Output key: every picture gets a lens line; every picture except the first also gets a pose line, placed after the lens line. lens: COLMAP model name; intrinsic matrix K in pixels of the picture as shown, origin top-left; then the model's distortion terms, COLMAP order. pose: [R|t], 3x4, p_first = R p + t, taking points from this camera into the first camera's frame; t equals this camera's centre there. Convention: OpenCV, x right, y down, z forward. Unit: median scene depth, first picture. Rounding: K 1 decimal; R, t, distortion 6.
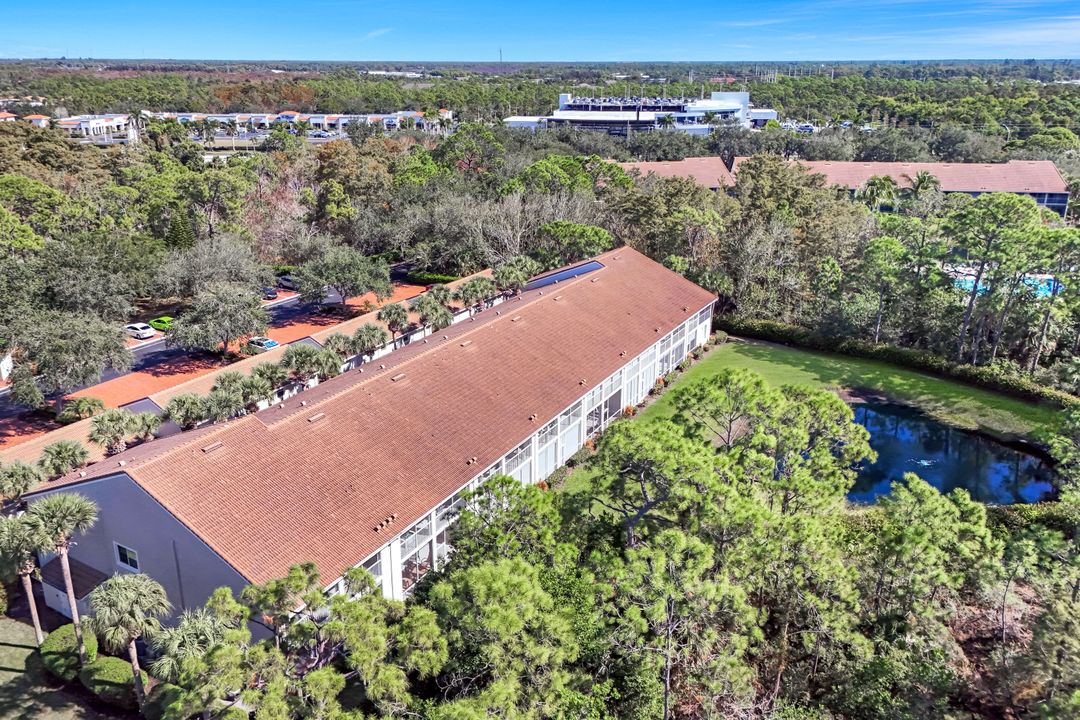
lens RADIAL K [[777.6, 0, 539.3], [0, 777.6, 322.6], [0, 0, 1]] dist [0.094082, -0.121191]
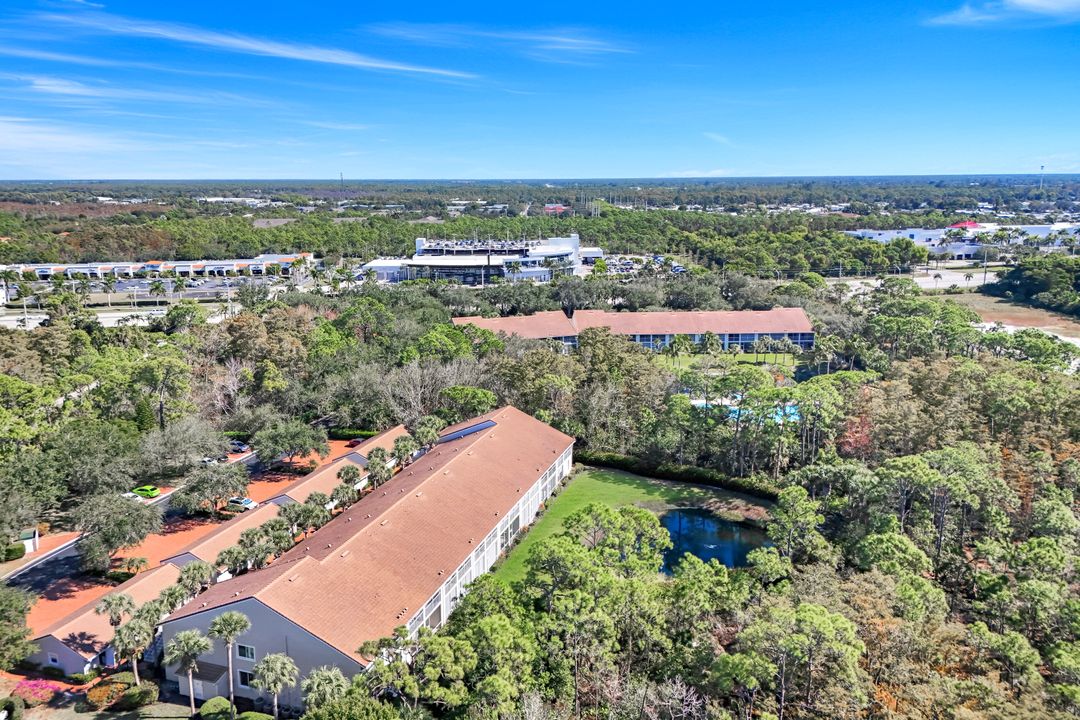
lens RADIAL K [[777.6, 0, 539.3], [0, 777.6, 322.6], [0, 0, 1]] dist [0.094082, -0.121191]
pose [[0.979228, -0.037907, 0.199189, -0.109787], [0.065034, 0.989186, -0.131463, -0.061205], [-0.192052, 0.141686, 0.971103, -0.394630]]
